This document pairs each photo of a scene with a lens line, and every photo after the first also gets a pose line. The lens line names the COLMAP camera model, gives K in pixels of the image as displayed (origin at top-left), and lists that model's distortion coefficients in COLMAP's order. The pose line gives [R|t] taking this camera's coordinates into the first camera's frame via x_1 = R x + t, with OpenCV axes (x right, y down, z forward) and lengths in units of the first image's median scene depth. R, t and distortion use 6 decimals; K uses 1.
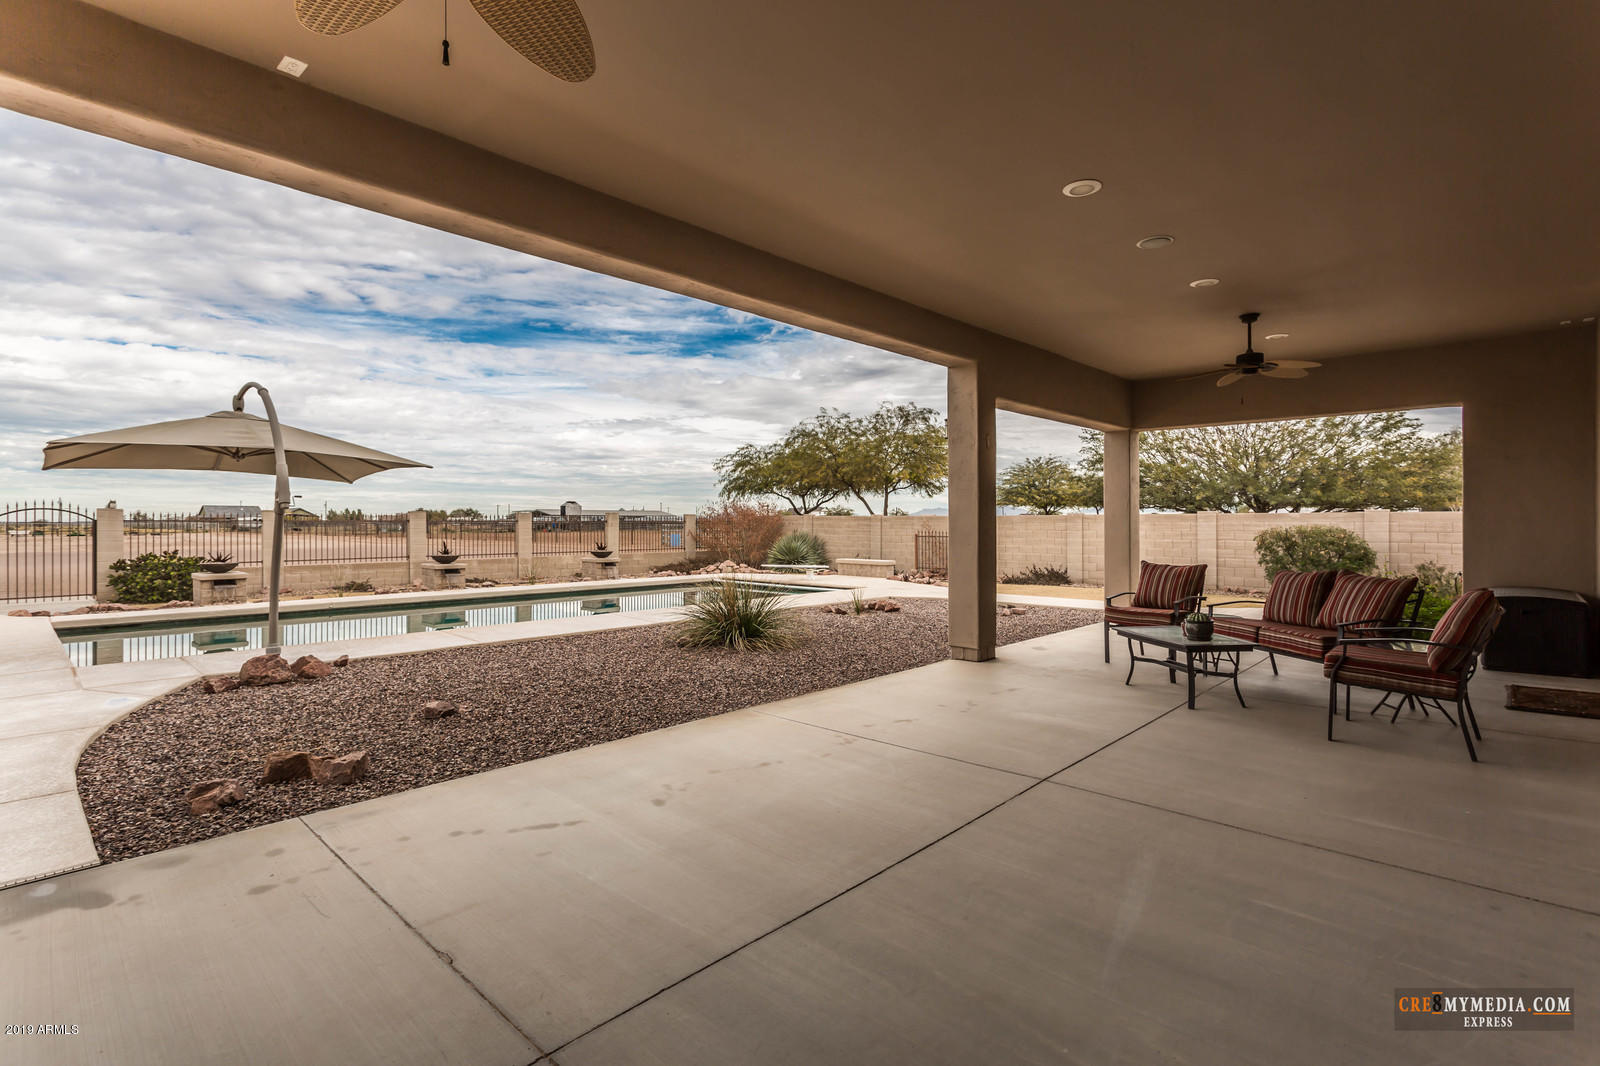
lens RADIAL K [[776.4, 0, 812.2], [0, 776.4, 532.3], [0, 0, 1]] dist [-0.016073, 0.001266]
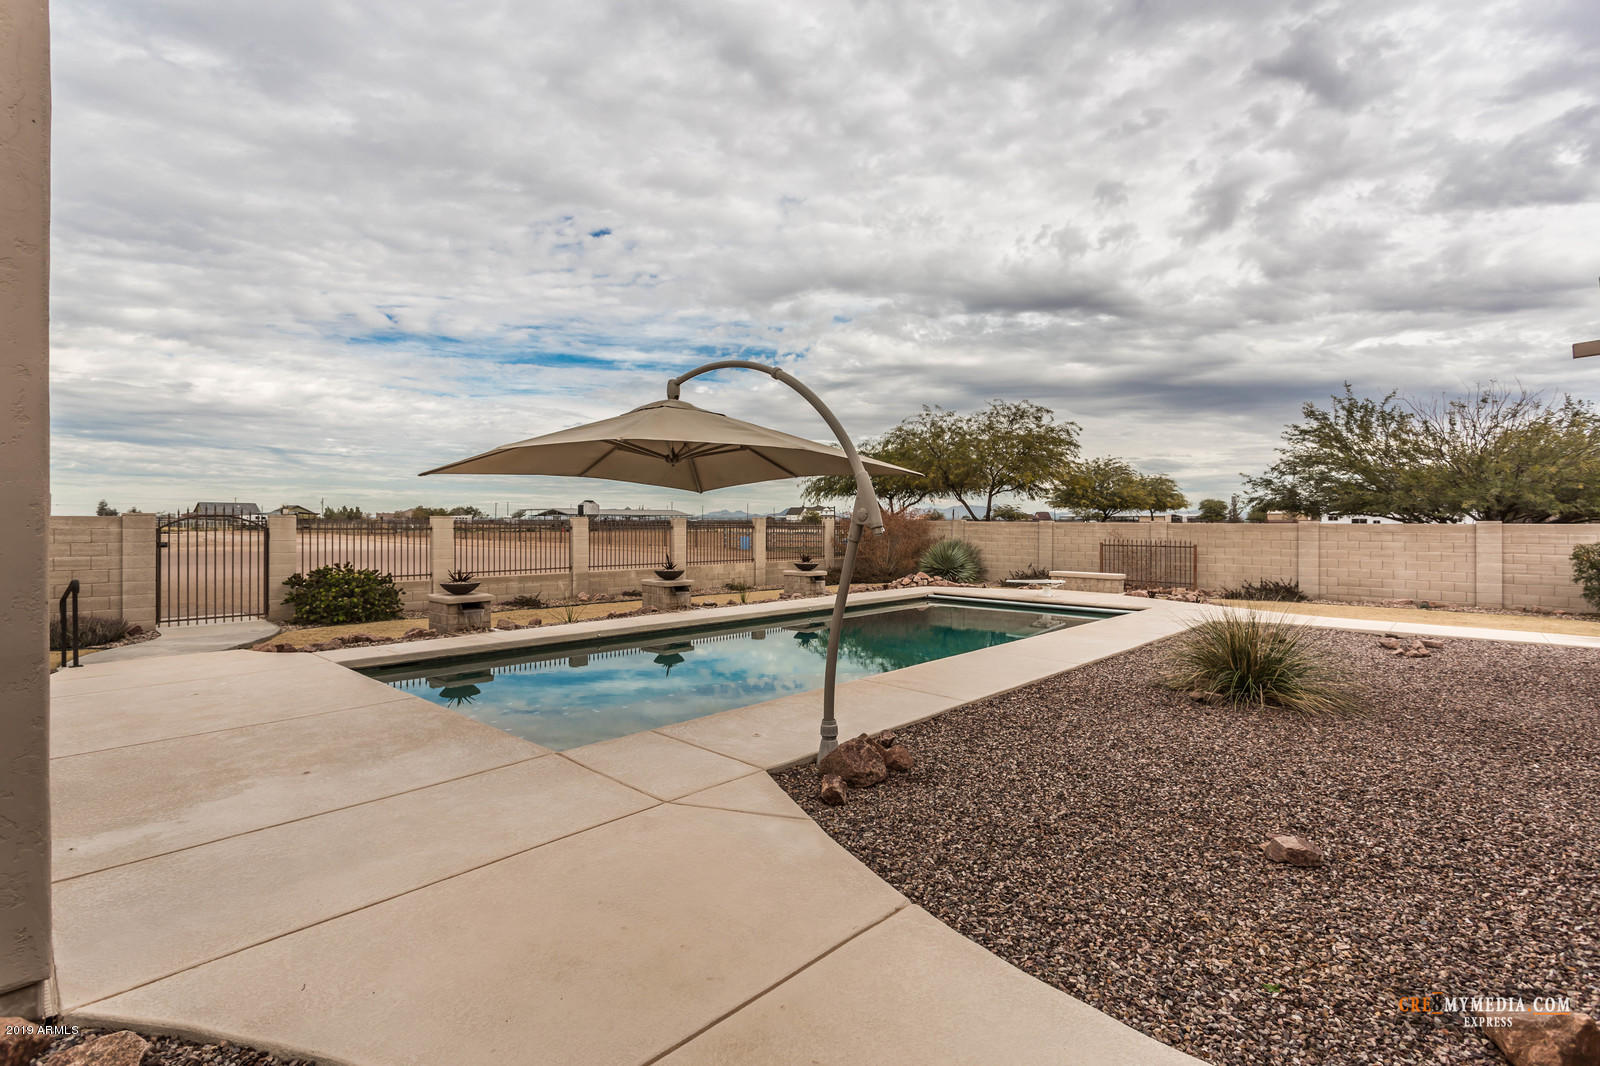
lens RADIAL K [[776.4, 0, 788.2], [0, 776.4, 526.1], [0, 0, 1]] dist [-0.016073, 0.001266]
pose [[0.999967, 0.003874, 0.007088, -0.241783], [-0.003834, 0.999977, -0.005615, -0.010584], [-0.007110, 0.005588, 0.999959, 0.086455]]
